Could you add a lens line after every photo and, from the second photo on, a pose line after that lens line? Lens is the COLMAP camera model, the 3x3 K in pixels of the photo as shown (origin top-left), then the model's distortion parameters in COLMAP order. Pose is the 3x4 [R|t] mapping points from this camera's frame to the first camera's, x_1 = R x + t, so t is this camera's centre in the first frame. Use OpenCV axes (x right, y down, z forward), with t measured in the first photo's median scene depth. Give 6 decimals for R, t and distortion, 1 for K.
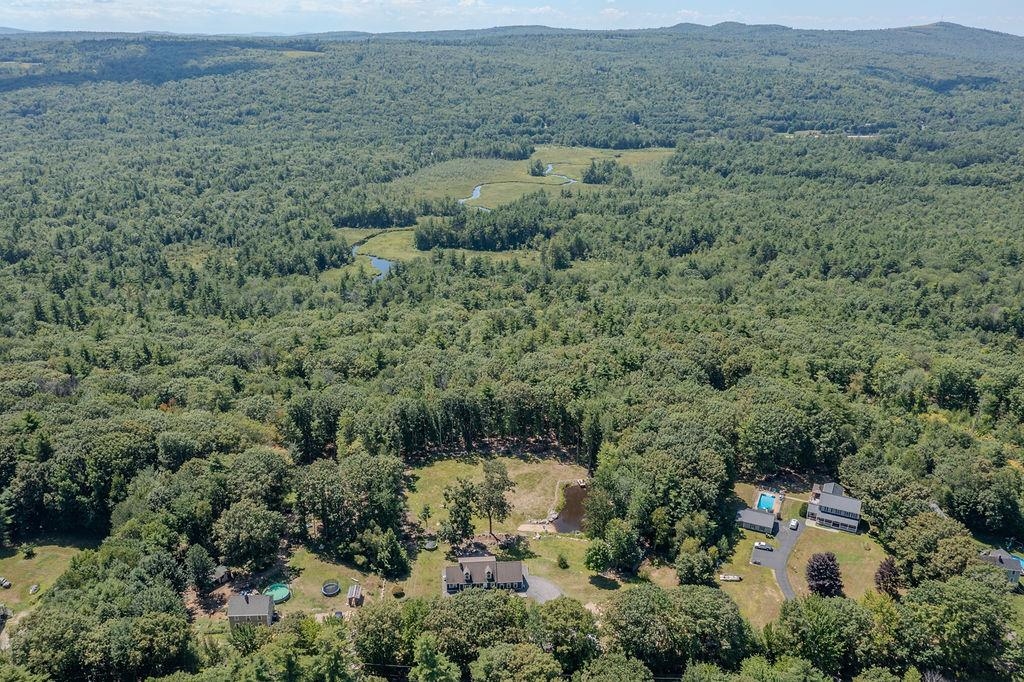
lens RADIAL K [[828.8, 0, 510.8], [0, 828.8, 342.8], [0, 0, 1]] dist [-0.012575, 0.008607]
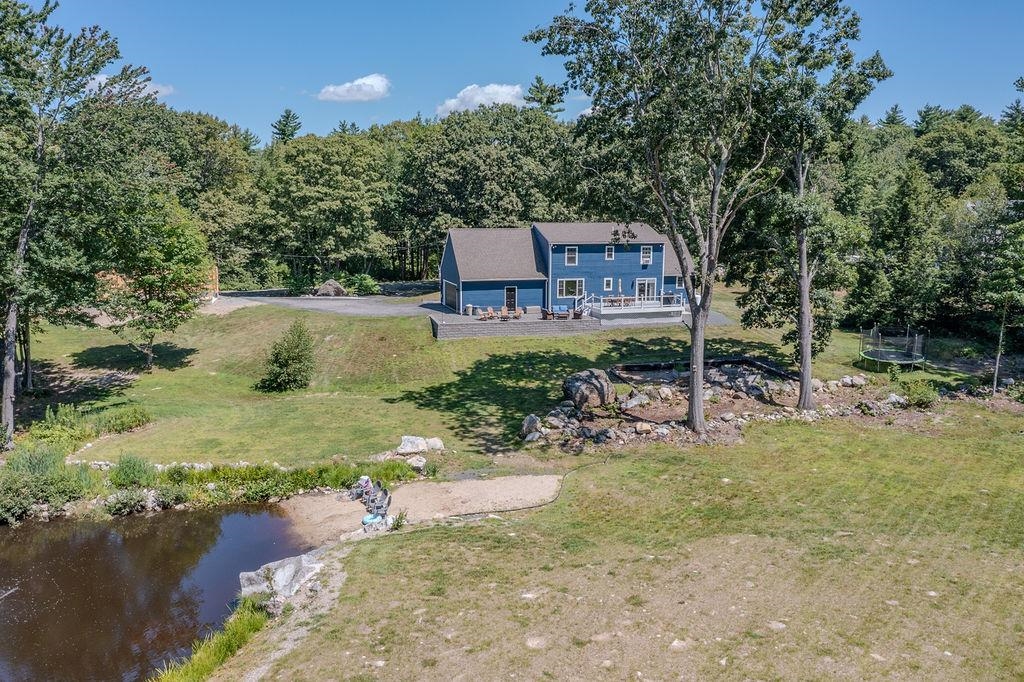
lens RADIAL K [[828.8, 0, 515.3], [0, 828.8, 340.9], [0, 0, 1]] dist [-0.012575, 0.008607]
pose [[-0.973733, 0.036028, -0.224826, 0.044307], [-0.081910, 0.865875, 0.493508, 0.121566], [0.212452, 0.498961, -0.840180, 1.028665]]
